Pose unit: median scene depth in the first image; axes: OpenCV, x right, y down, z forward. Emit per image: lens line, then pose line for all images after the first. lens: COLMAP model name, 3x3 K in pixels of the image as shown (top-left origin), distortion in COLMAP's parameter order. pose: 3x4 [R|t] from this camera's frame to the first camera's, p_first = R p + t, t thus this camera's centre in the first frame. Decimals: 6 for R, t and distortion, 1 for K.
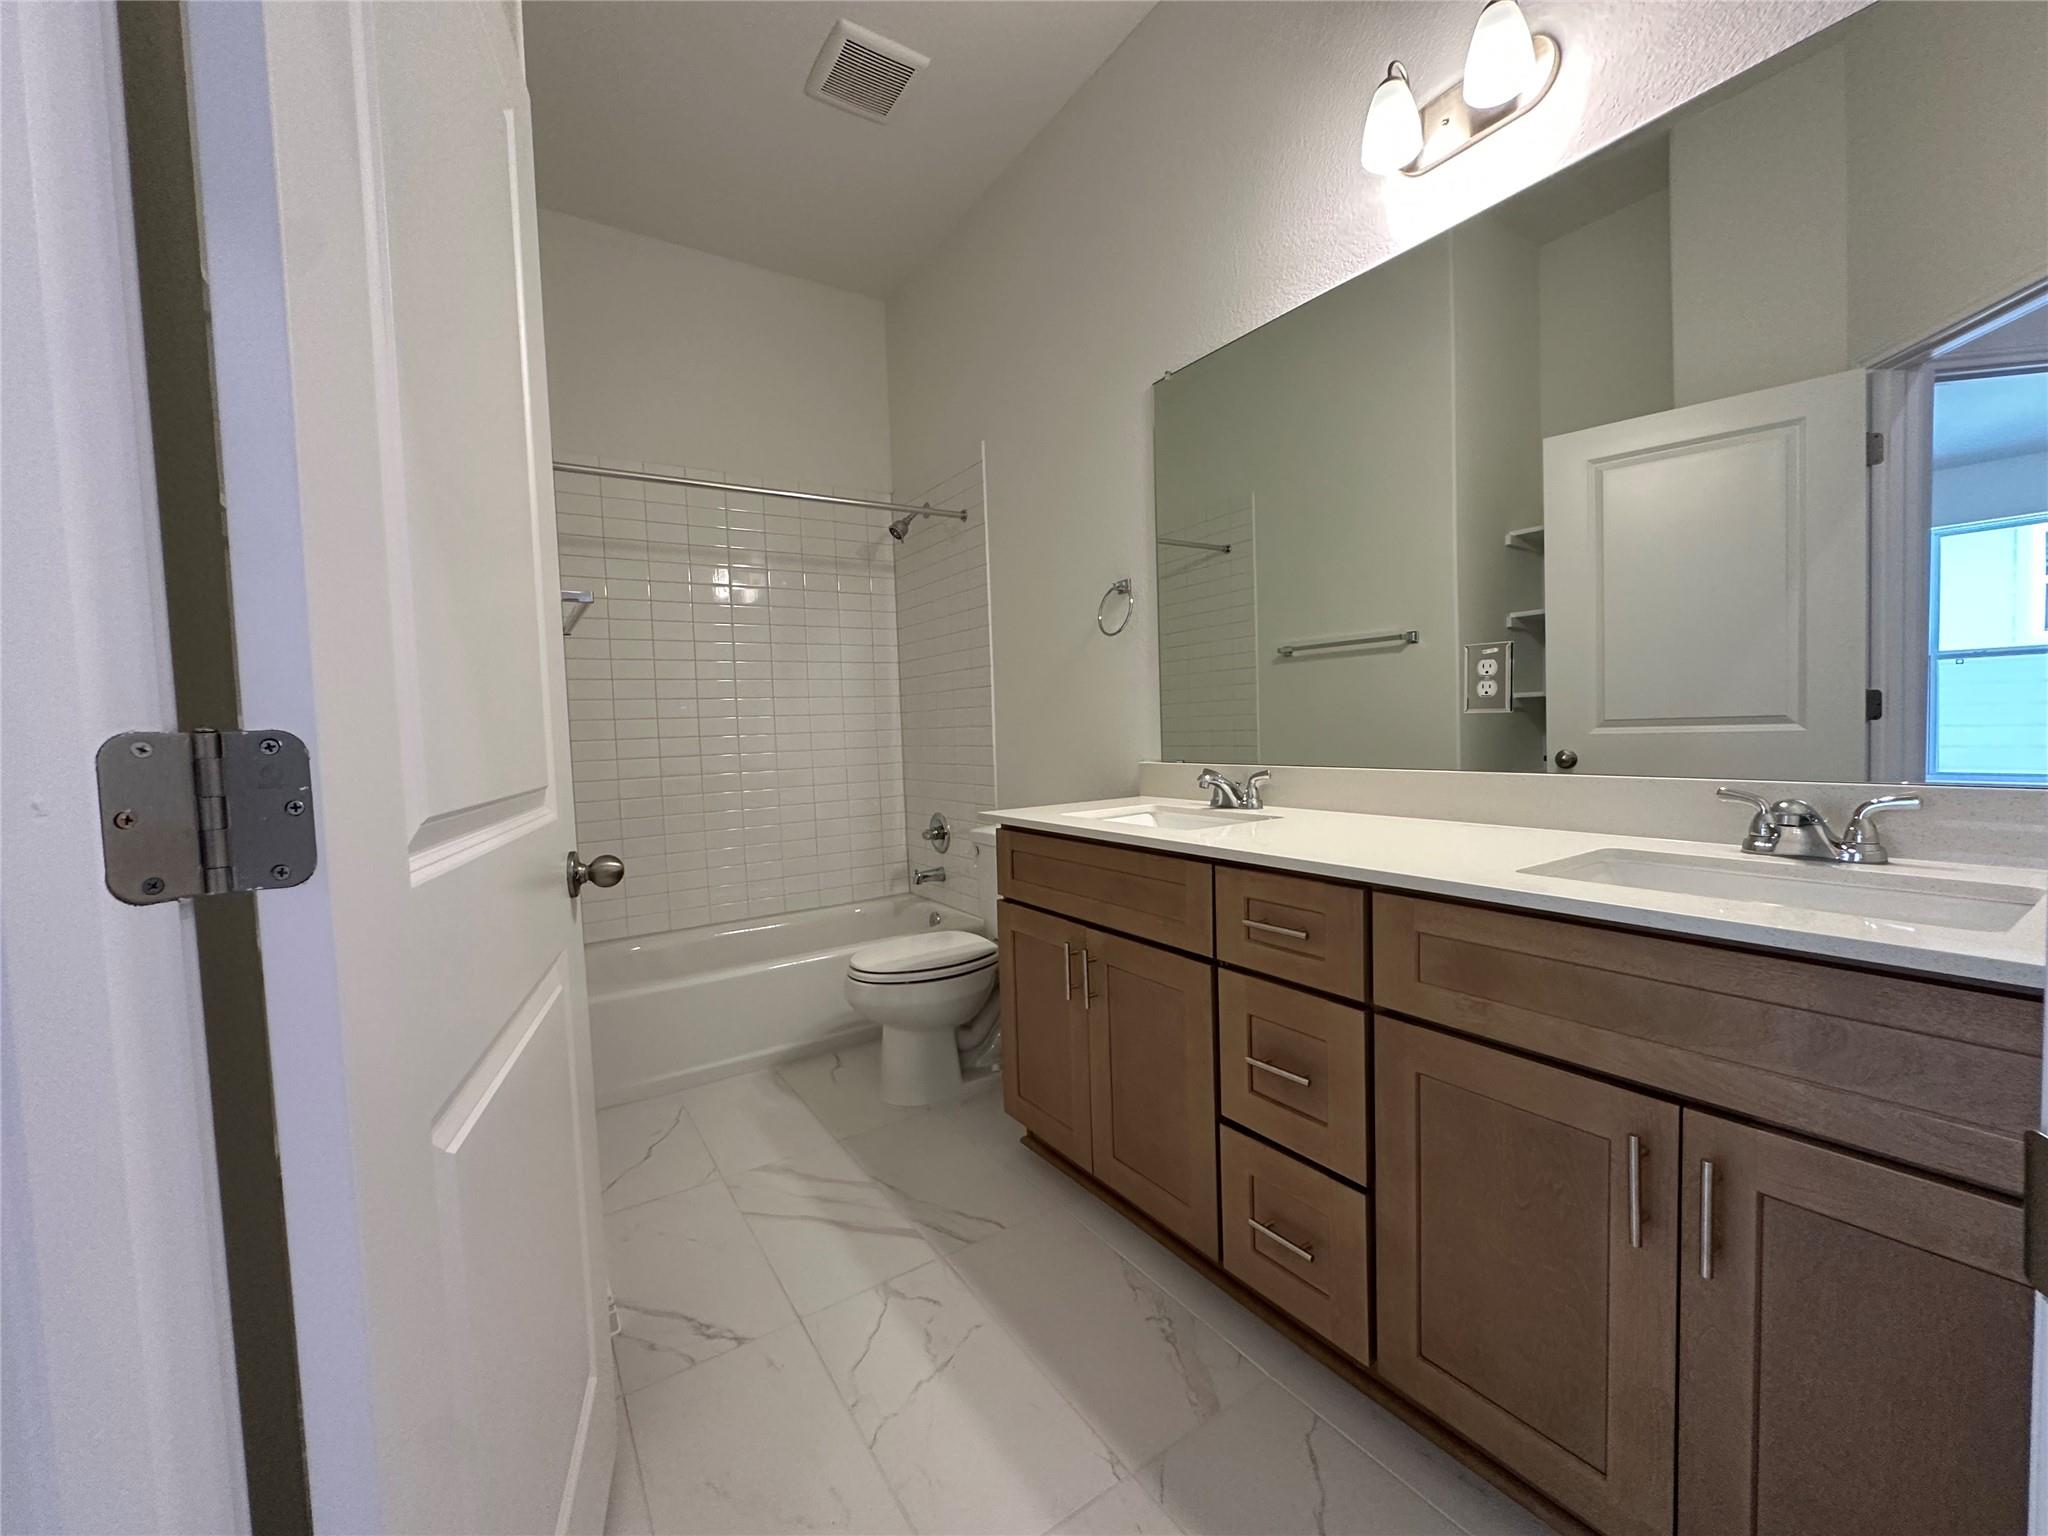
lens RADIAL K [[820.6, 0, 1024.5], [0, 820.6, 765.6], [0, 0, 1]] dist [-0.003377, -0.000121]
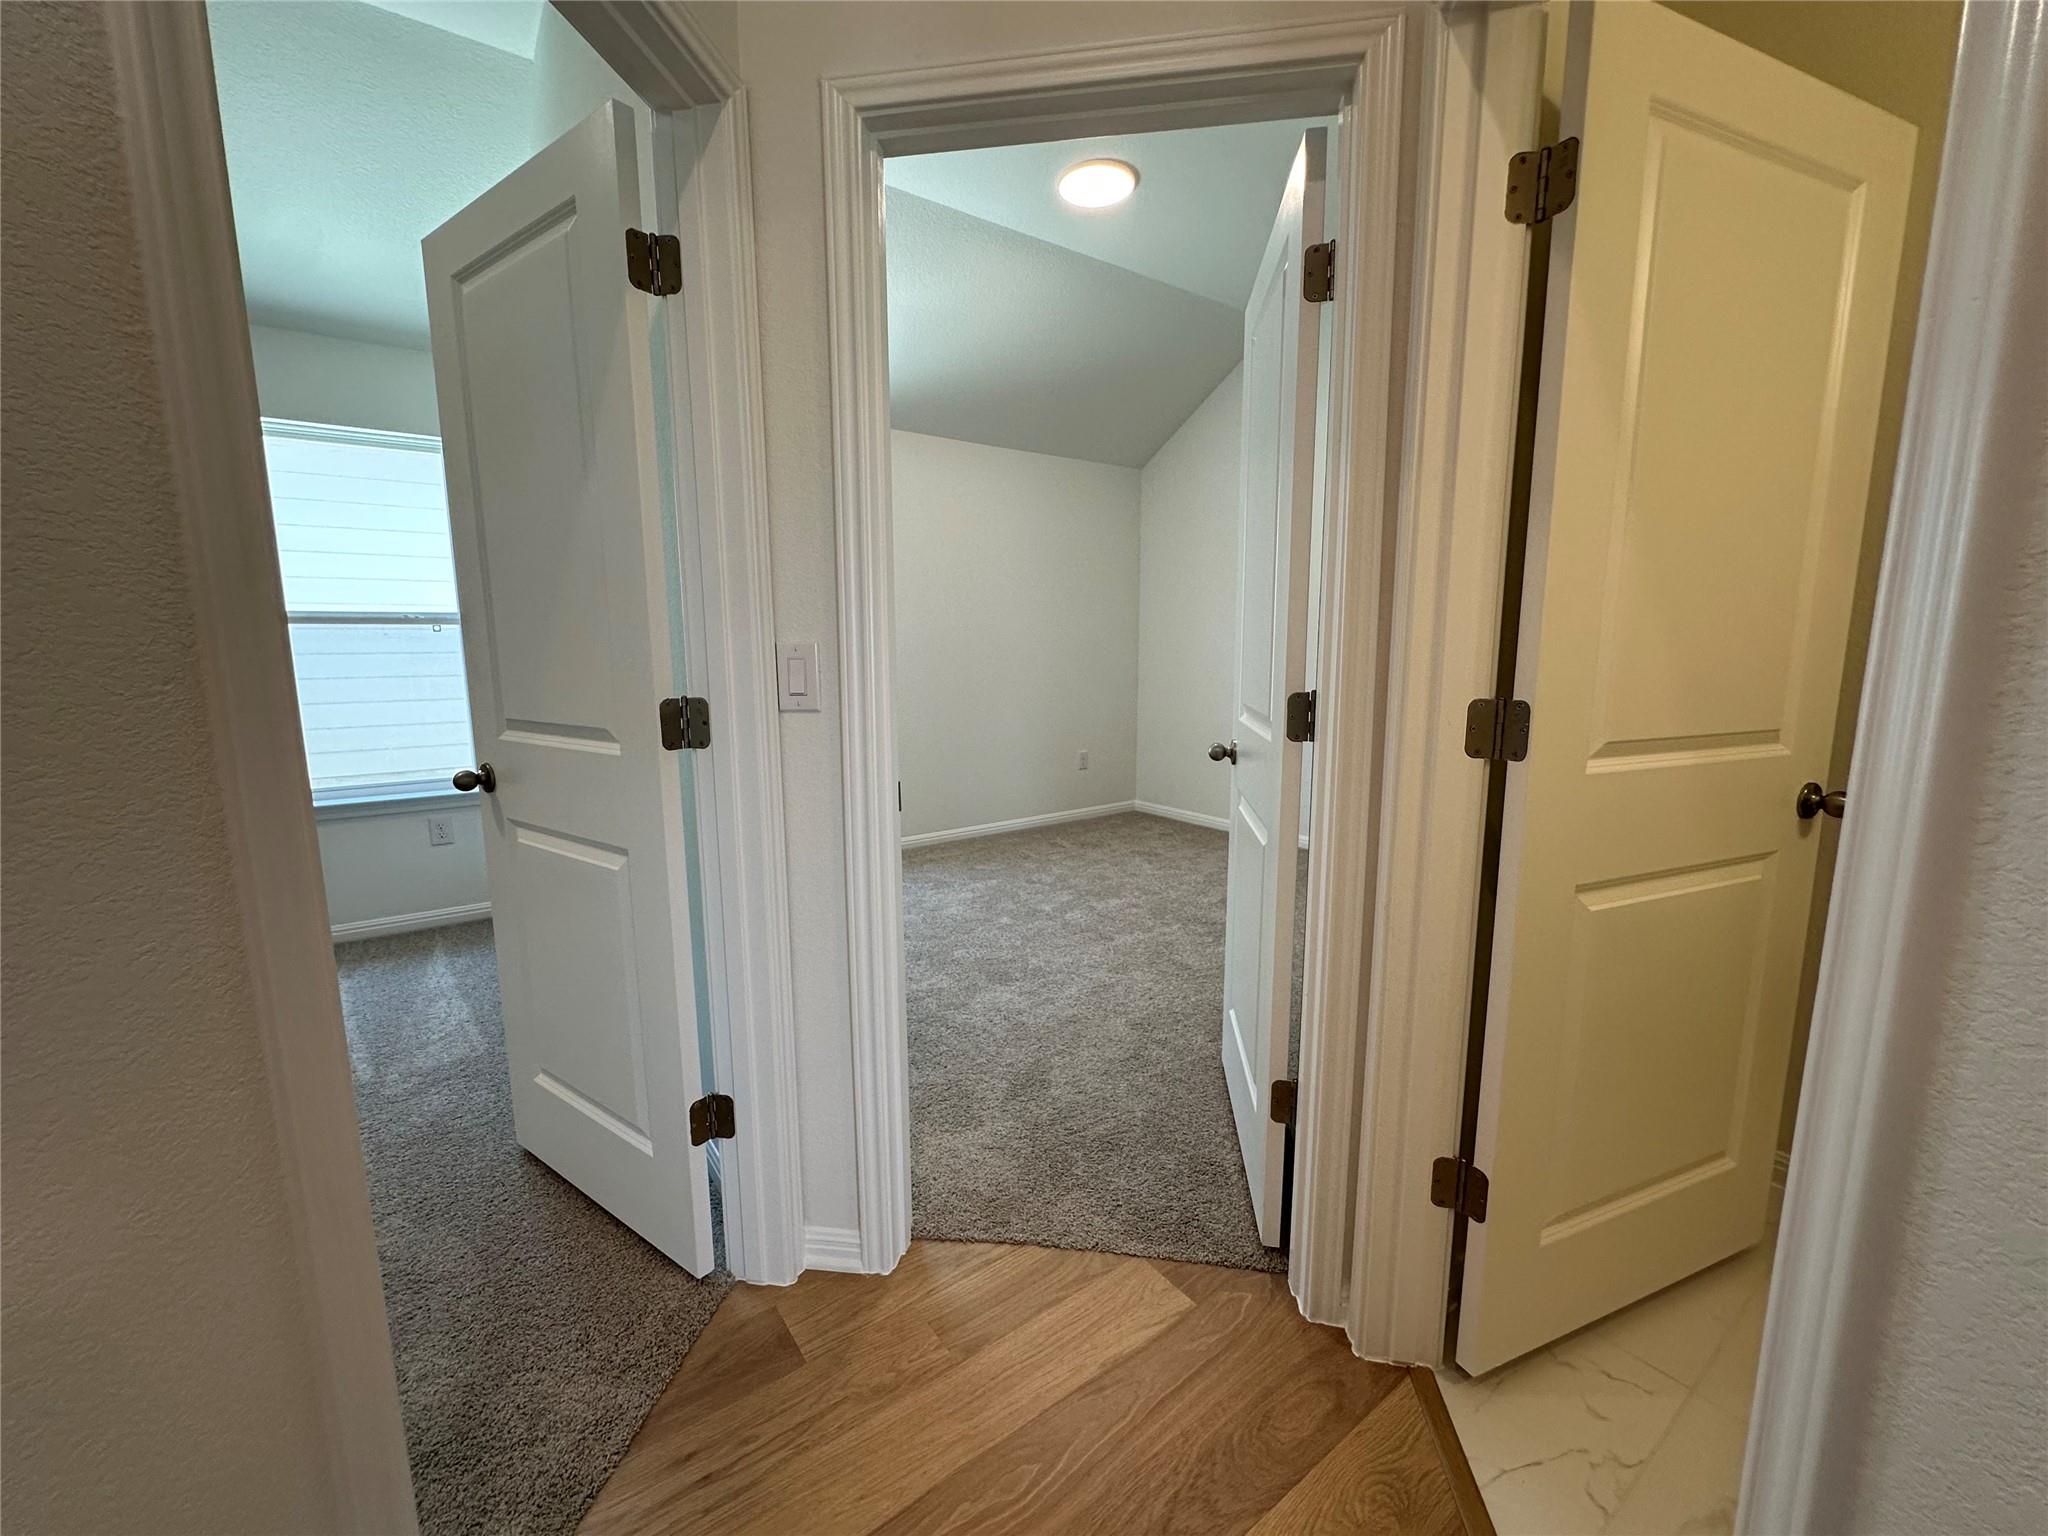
lens RADIAL K [[820.6, 0, 1024.5], [0, 820.6, 765.6], [0, 0, 1]] dist [-0.003377, -0.000121]
pose [[0.035961, 0.191105, -0.980911, 0.761371], [-0.046120, 0.980817, 0.189396, -0.123321], [0.998288, 0.038428, 0.044084, -0.318616]]
